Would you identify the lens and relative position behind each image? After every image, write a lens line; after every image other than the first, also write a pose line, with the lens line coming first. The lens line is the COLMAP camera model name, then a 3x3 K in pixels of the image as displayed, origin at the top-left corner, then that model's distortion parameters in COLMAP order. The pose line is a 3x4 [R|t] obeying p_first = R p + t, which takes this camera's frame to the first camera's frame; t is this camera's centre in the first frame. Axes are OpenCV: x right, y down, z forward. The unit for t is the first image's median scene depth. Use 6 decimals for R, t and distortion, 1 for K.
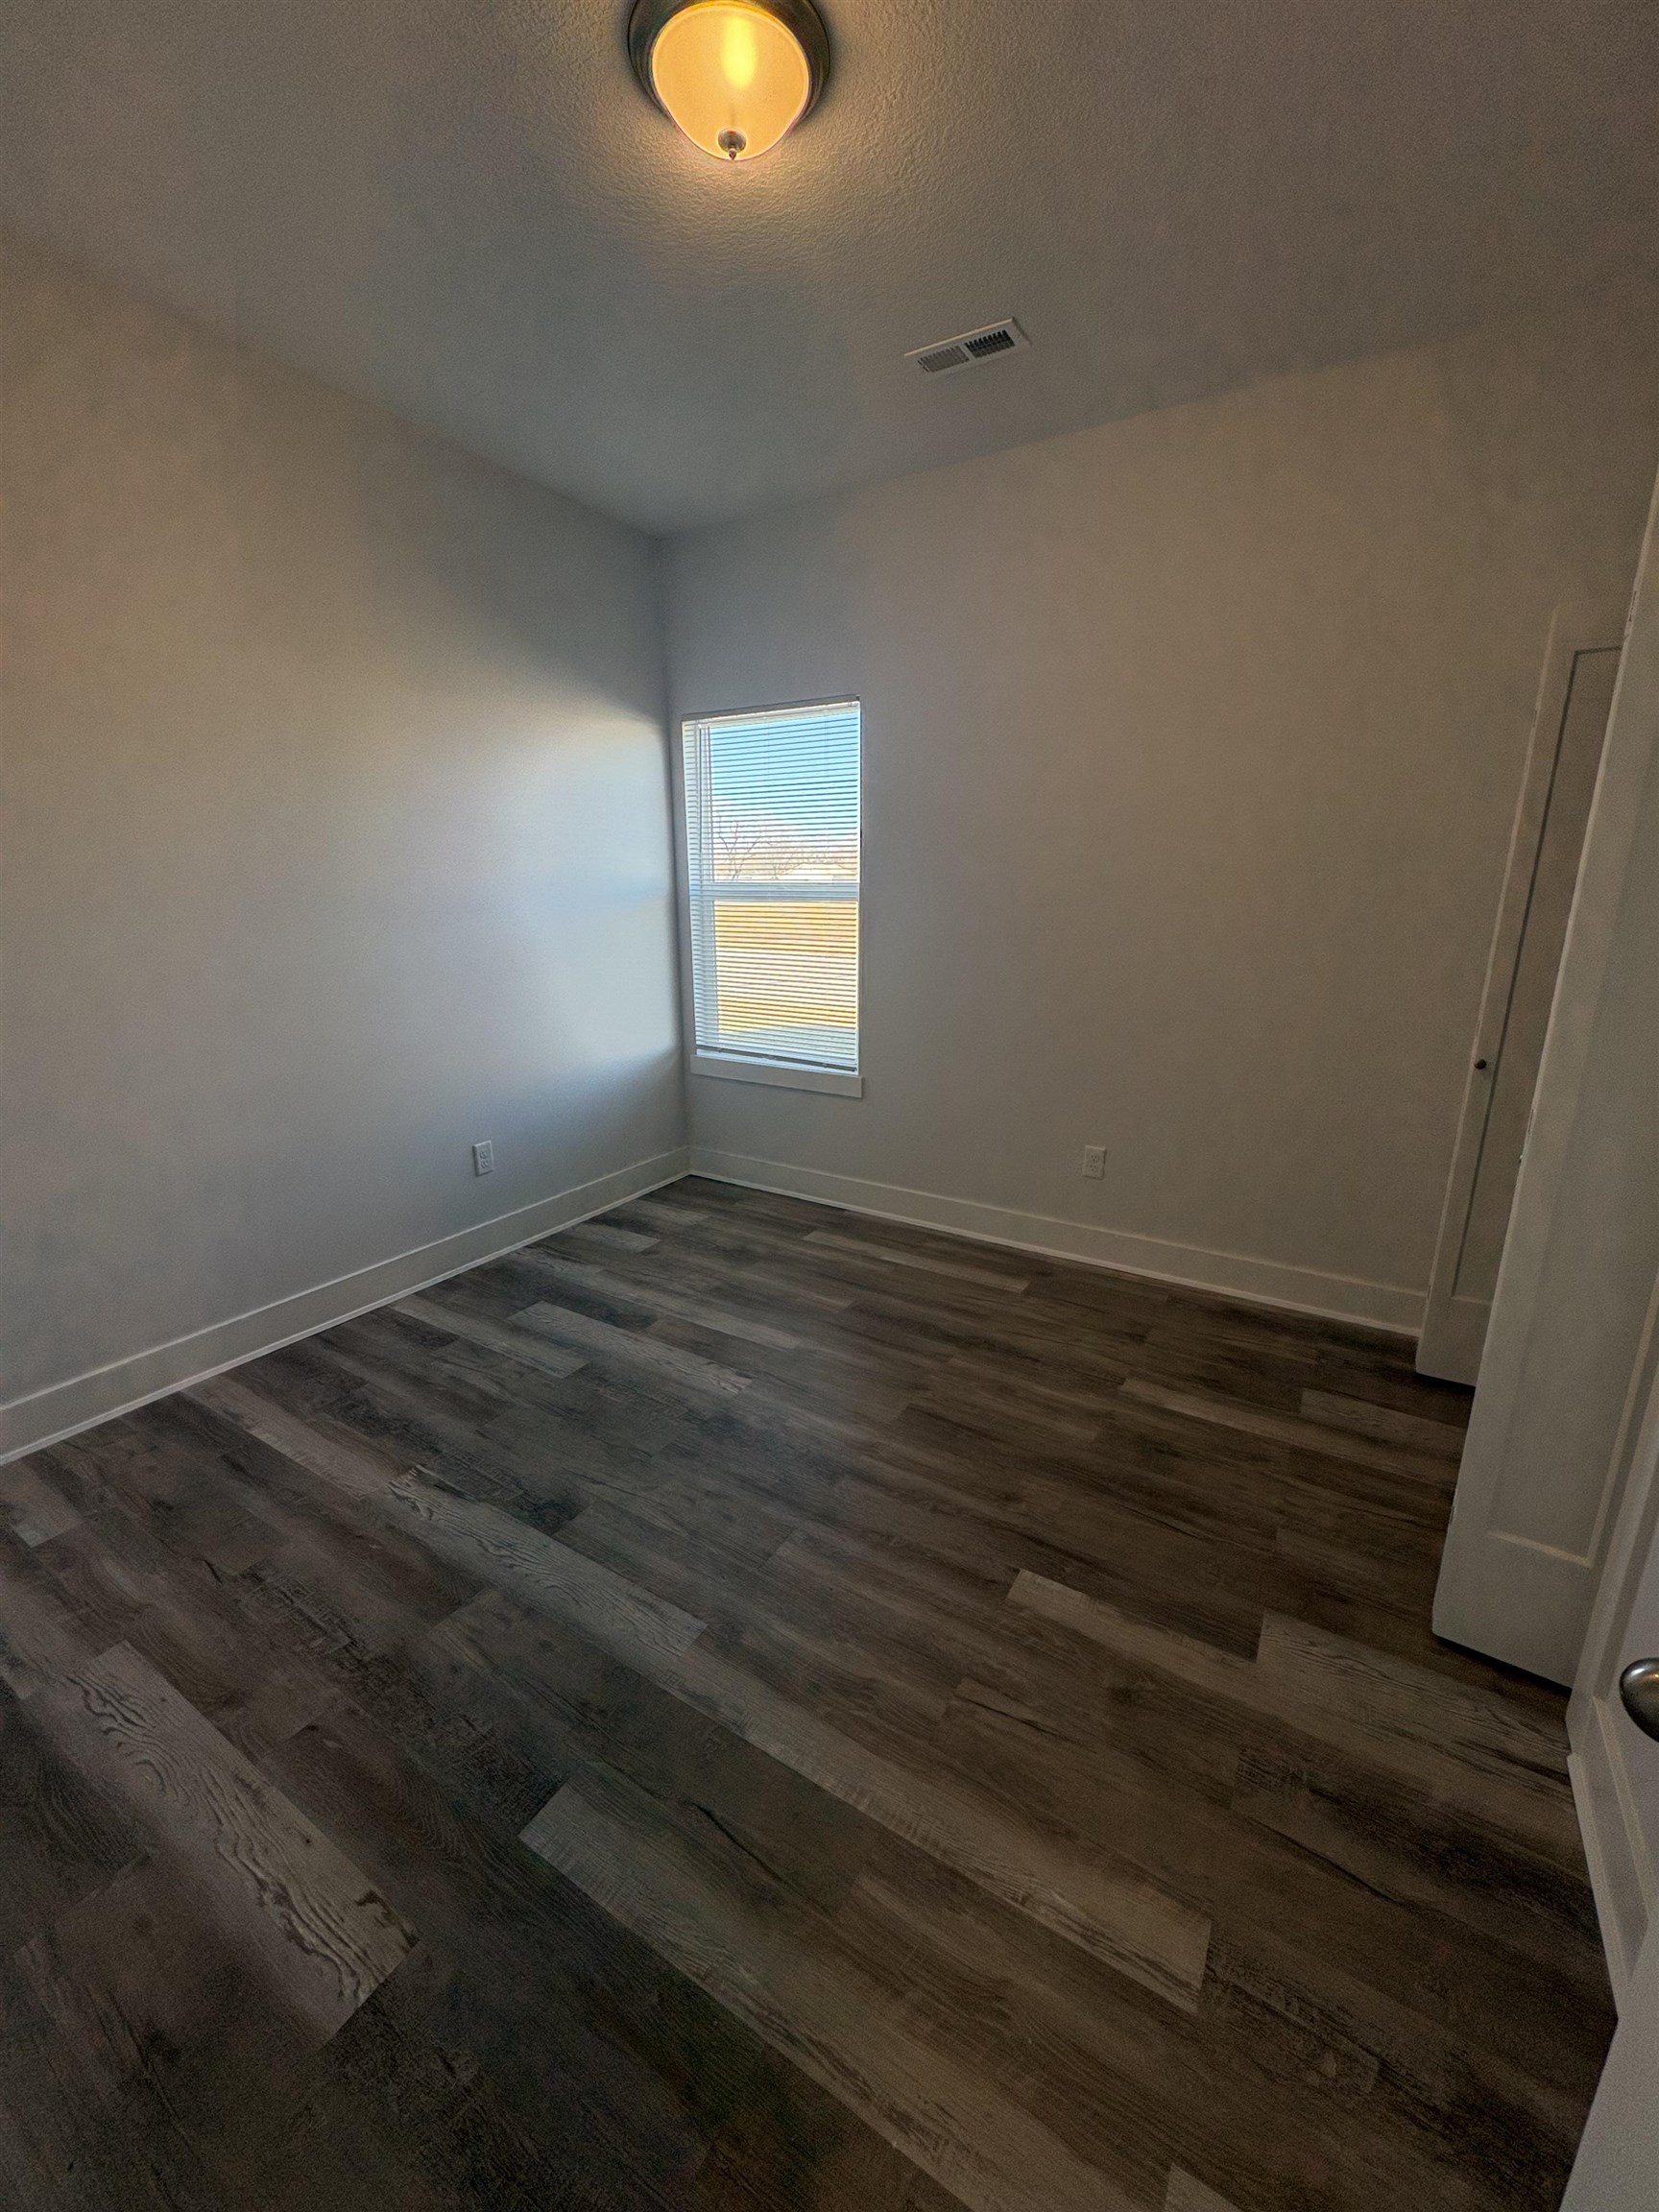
lens RADIAL K [[888.0, 0, 822.7], [0, 888.0, 1099.2], [0, 0, 1]] dist [-0.000303, 0.000689]
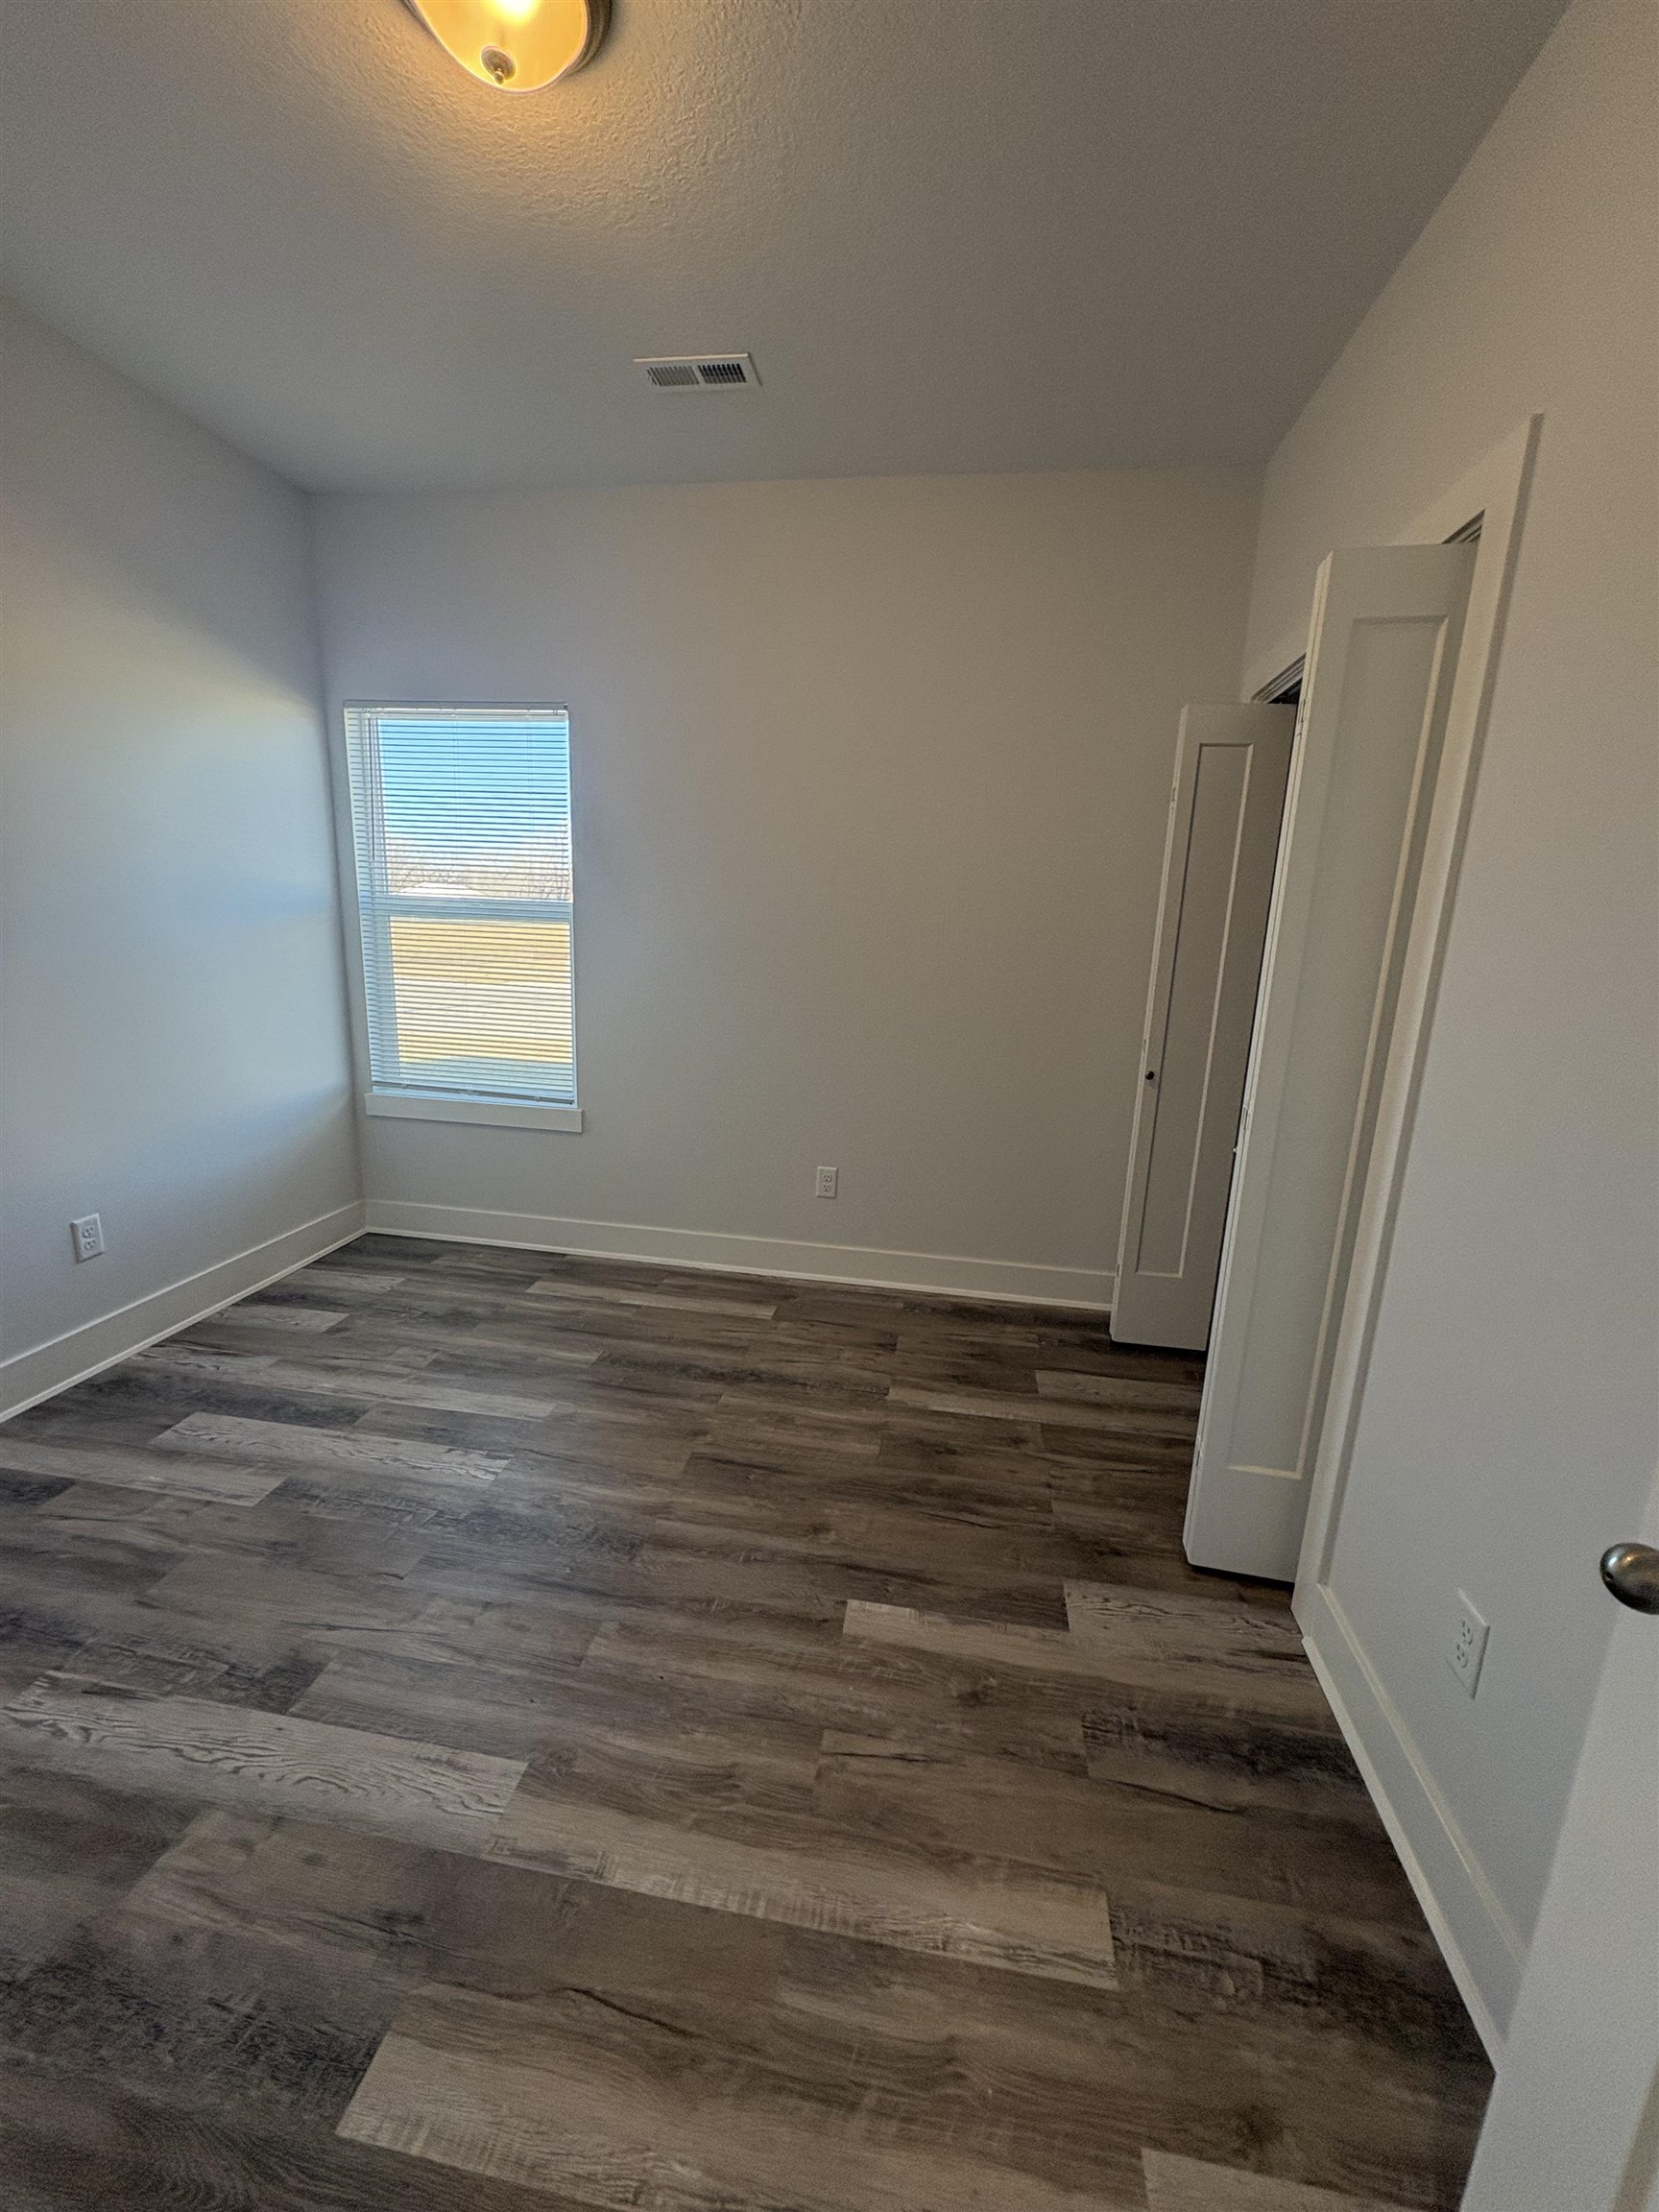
lens RADIAL K [[888.0, 0, 823.5], [0, 888.0, 1099.4], [0, 0, 1]] dist [-0.000303, 0.000689]
pose [[0.920141, -0.039704, 0.389569, -0.160708], [0.051995, 0.998425, -0.021052, -0.005893], [-0.388120, 0.039626, 0.920756, 0.080281]]
